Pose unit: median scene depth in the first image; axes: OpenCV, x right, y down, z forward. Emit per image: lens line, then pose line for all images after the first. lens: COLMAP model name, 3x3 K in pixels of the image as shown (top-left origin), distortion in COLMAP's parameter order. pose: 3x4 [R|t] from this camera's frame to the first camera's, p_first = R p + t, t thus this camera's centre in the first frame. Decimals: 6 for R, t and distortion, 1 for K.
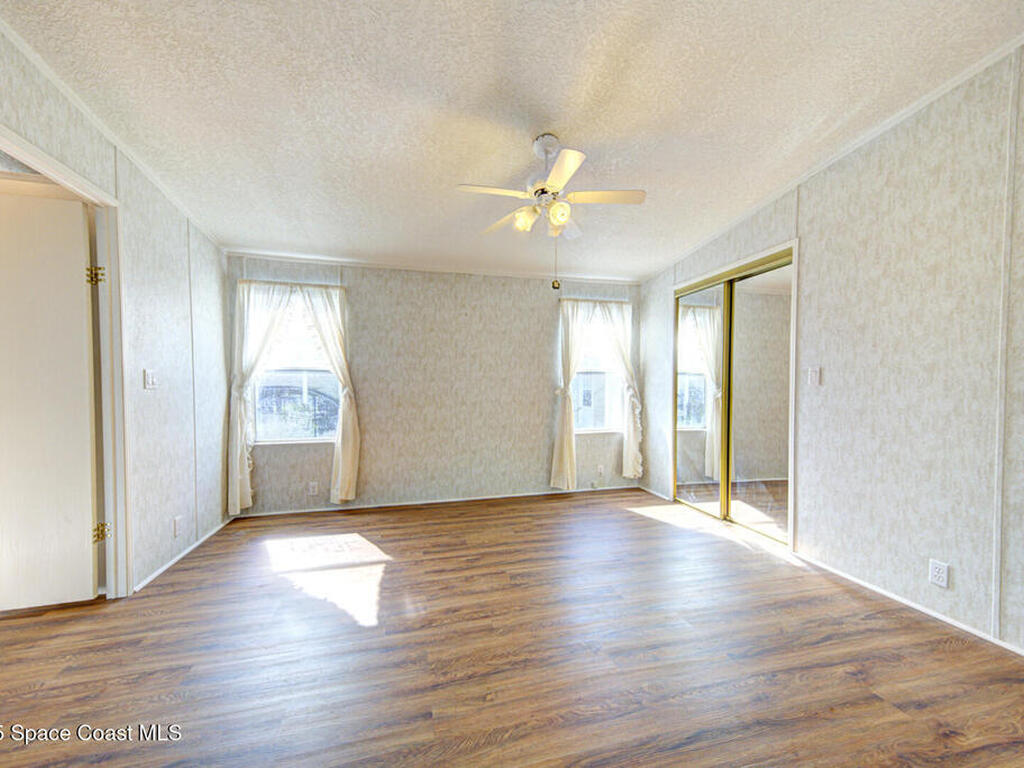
lens RADIAL K [[398.4, 0, 510.4], [0, 398.4, 389.0], [0, 0, 1]] dist [0.022657, -0.001822]
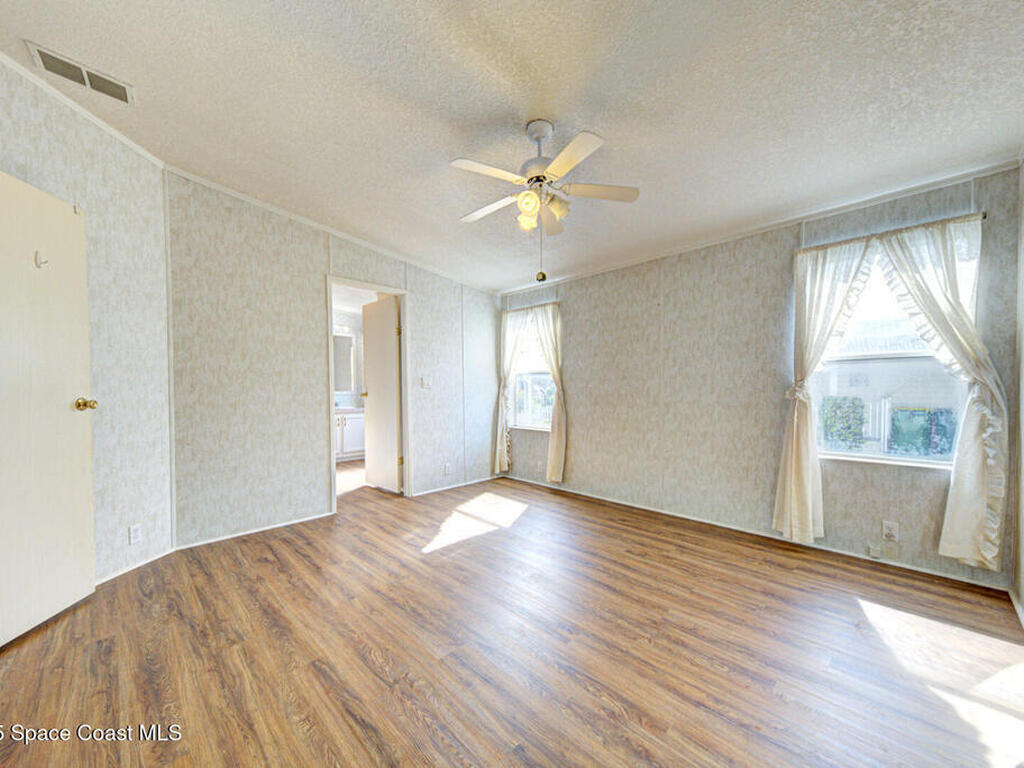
lens RADIAL K [[398.4, 0, 509.8], [0, 398.4, 388.4], [0, 0, 1]] dist [0.022657, -0.001822]
pose [[0.498448, -0.000152, -0.866919, 0.574633], [0.000967, 0.999999, 0.000380, 0.001052], [0.866919, -0.001028, 0.498448, 0.302912]]
